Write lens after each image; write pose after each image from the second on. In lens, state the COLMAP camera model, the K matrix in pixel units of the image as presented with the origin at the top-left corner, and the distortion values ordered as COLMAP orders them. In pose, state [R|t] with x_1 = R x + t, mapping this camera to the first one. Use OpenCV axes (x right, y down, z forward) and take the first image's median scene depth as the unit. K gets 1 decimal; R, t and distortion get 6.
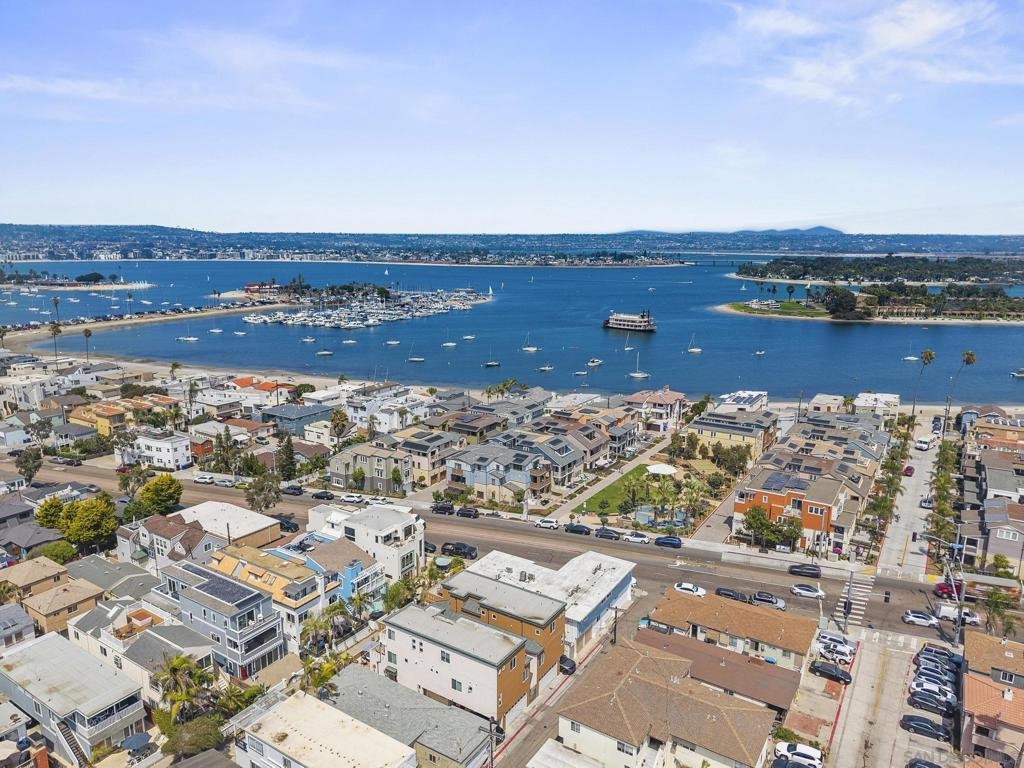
lens RADIAL K [[679.0, 0, 508.8], [0, 679.0, 388.8], [0, 0, 1]] dist [0.073866, -0.094034]
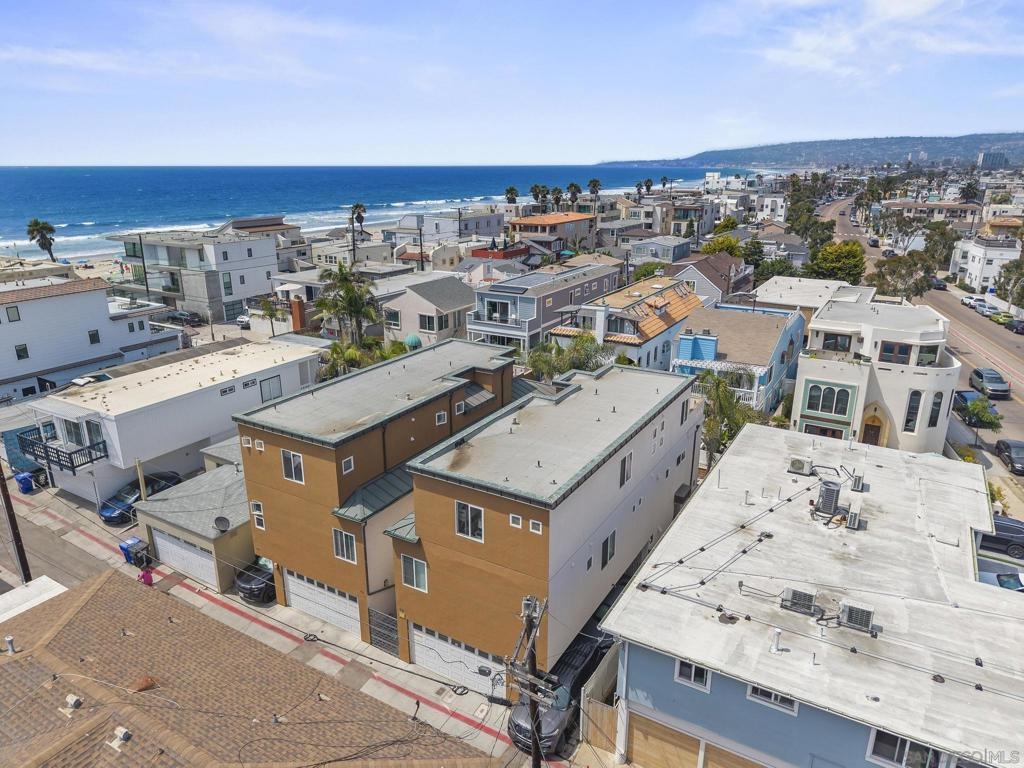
lens RADIAL K [[683.1, 0, 509.3], [0, 683.1, 388.8], [0, 0, 1]] dist [0.028186, -0.028667]
pose [[0.039487, 0.308876, -0.950282, 0.166885], [-0.210977, 0.932161, 0.294219, 0.105015], [0.976693, 0.188870, 0.101974, 0.499949]]
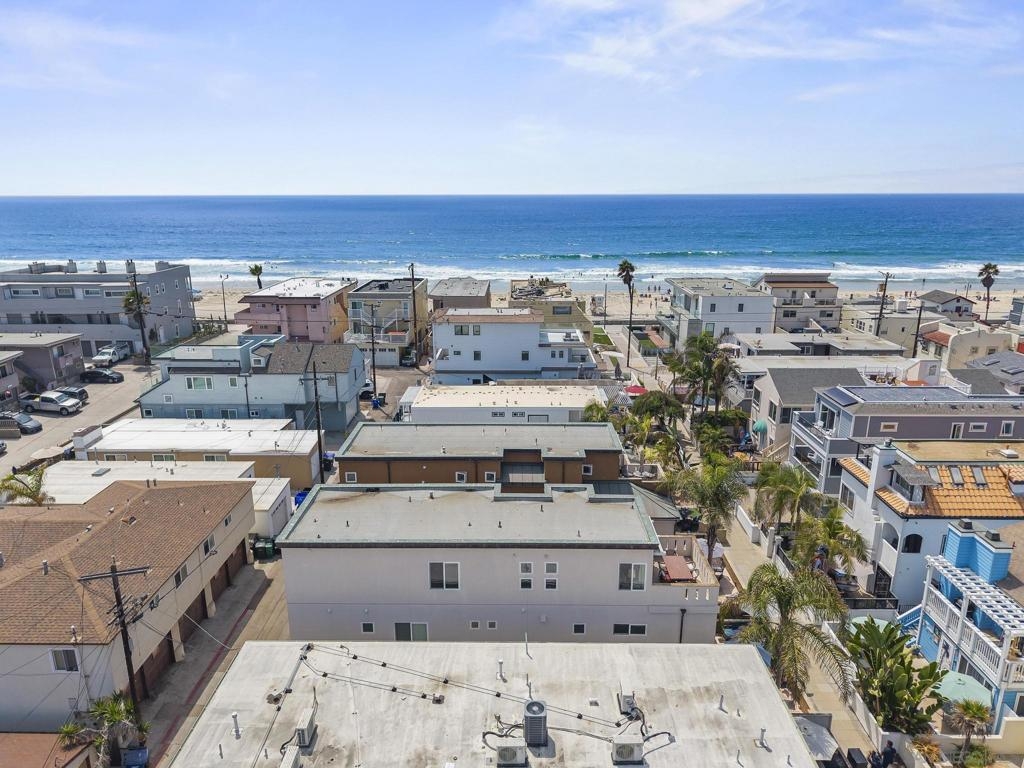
lens RADIAL K [[683.1, 0, 509.3], [0, 683.1, 388.8], [0, 0, 1]] dist [0.028186, -0.028667]
pose [[-0.847753, 0.144376, -0.510364, 0.078522], [-0.112396, 0.891484, 0.438888, 0.043615], [0.518346, 0.429431, -0.739531, 0.673266]]
